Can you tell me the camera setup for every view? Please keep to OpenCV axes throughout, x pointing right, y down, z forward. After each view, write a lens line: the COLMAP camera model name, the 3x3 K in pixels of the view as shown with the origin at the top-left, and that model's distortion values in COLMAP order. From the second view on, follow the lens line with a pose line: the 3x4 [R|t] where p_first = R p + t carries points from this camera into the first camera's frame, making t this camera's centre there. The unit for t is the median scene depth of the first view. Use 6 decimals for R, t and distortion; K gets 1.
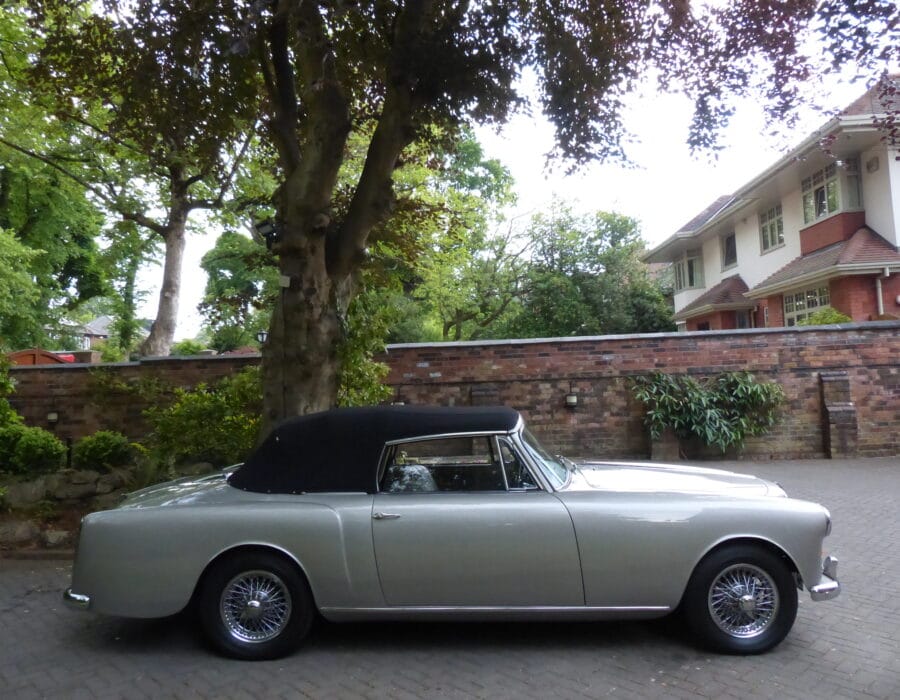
lens RADIAL K [[697.3, 0, 453.0], [0, 697.3, 341.8], [0, 0, 1]] dist [-0.000380, 0.007595]
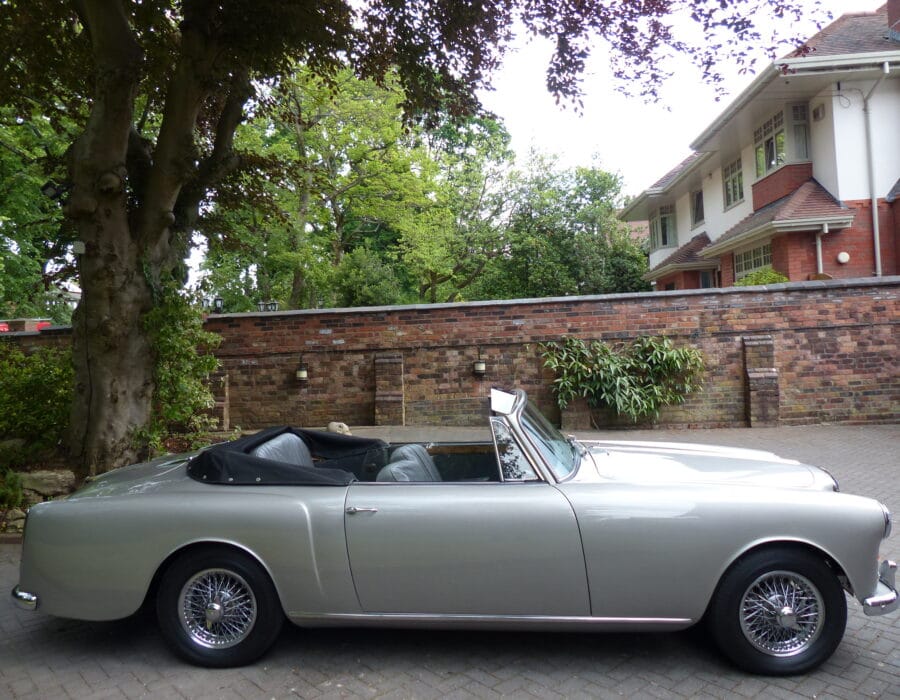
lens RADIAL K [[700.4, 0, 449.6], [0, 700.4, 344.4], [0, 0, 1]] dist [-0.022874, 0.011243]
pose [[0.999324, -0.006879, -0.036126, 0.163176], [0.008970, 0.998274, 0.058032, -0.003953], [0.035664, -0.058317, 0.997661, 0.045307]]
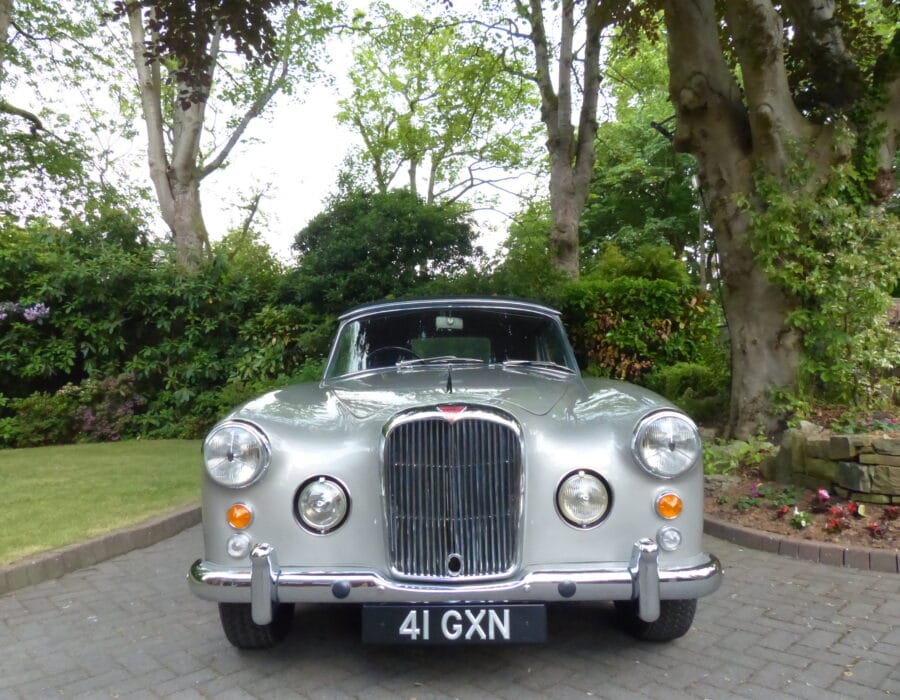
lens RADIAL K [[700.4, 0, 449.6], [0, 700.4, 344.4], [0, 0, 1]] dist [-0.022874, 0.011243]
pose [[-0.021011, -0.043999, -0.998811, 0.344233], [0.068638, 0.996611, -0.045346, 0.073011], [0.997420, -0.069510, -0.017920, 0.398592]]
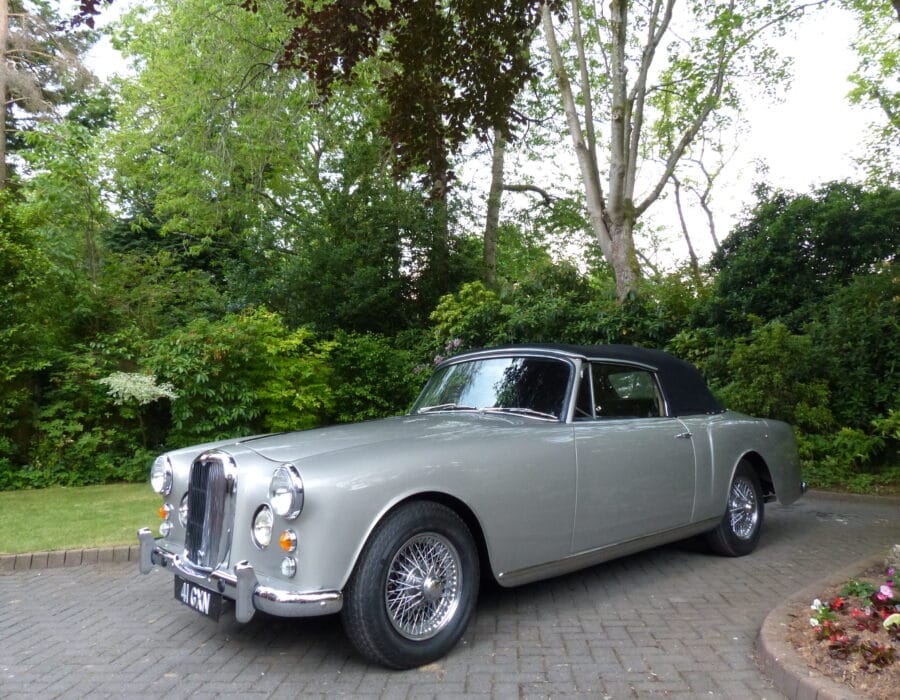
lens RADIAL K [[717.2, 0, 449.1], [0, 717.2, 345.7], [0, 0, 1]] dist [-0.016027, 0.004264]
pose [[-0.756122, -0.031163, -0.653689, 0.284156], [0.069833, 0.989320, -0.127939, 0.082984], [0.650694, -0.142387, -0.745870, 0.653547]]
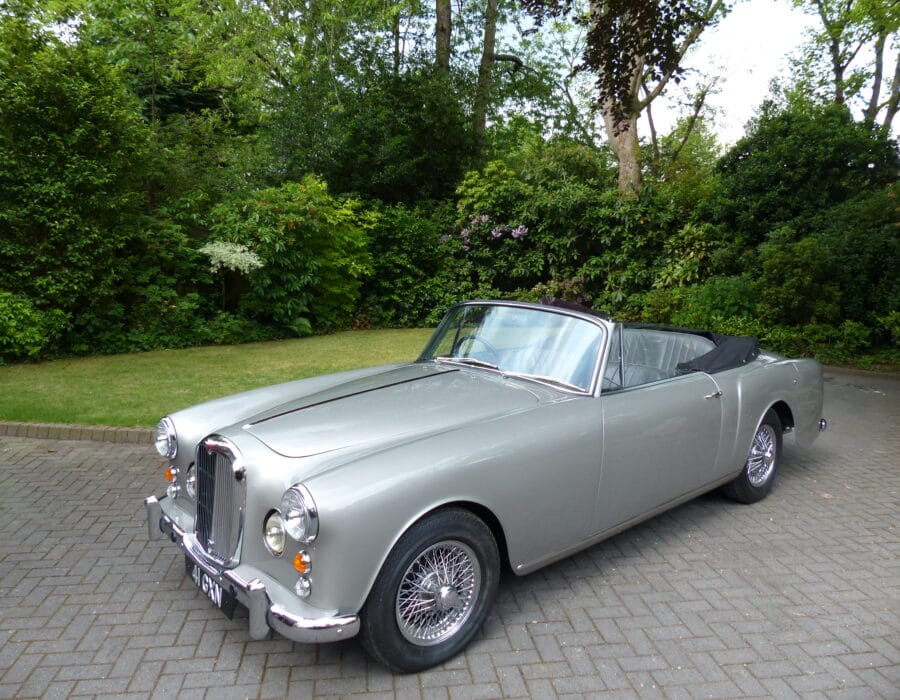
lens RADIAL K [[718.6, 0, 453.4], [0, 718.6, 350.2], [0, 0, 1]] dist [-0.025064, 0.006939]
pose [[-0.594756, 0.109991, -0.796346, 0.570464], [0.034147, 0.993158, 0.111671, 0.022269], [0.803181, 0.039224, -0.594443, 0.526977]]
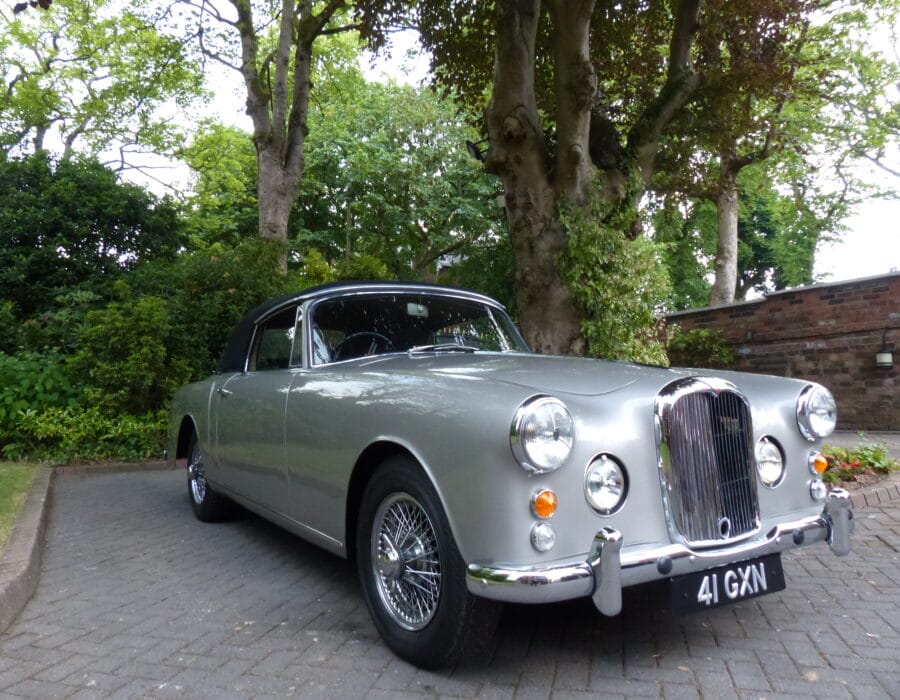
lens RADIAL K [[694.1, 0, 441.1], [0, 694.1, 350.4], [0, 0, 1]] dist [-0.027964, 0.003705]
pose [[0.517887, -0.040468, -0.854492, 0.291139], [0.051016, 0.998564, -0.016371, 0.071826], [0.853927, -0.035114, 0.519207, 0.246345]]
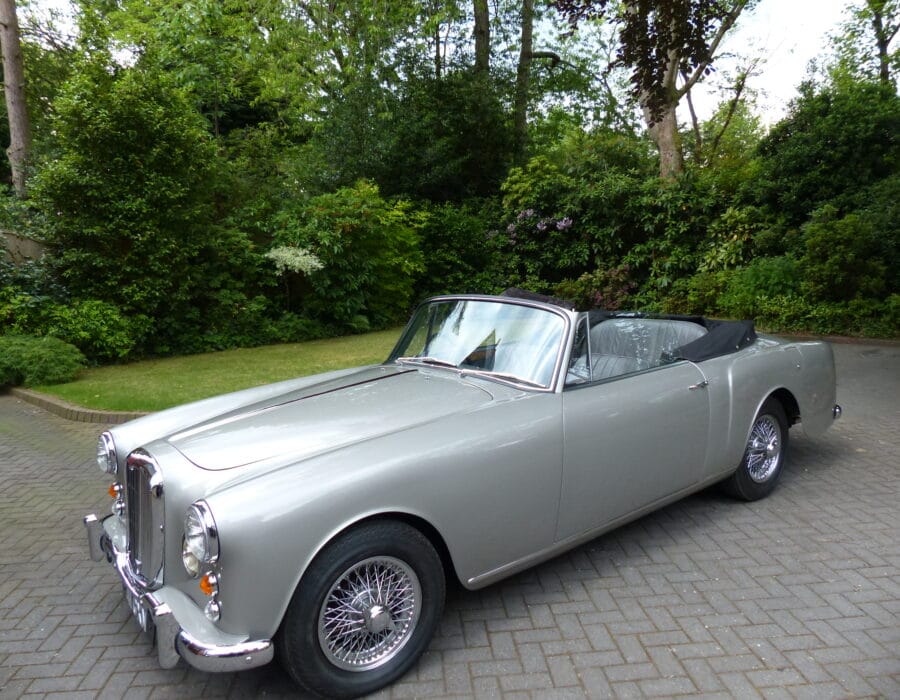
lens RADIAL K [[720.0, 0, 453.0], [0, 720.0, 348.0], [0, 0, 1]] dist [-0.009896, -0.007737]
pose [[-0.641622, 0.133533, -0.755308, 0.617203], [0.079961, 0.991008, 0.107278, 0.027224], [0.762842, 0.008437, -0.646530, 0.553350]]
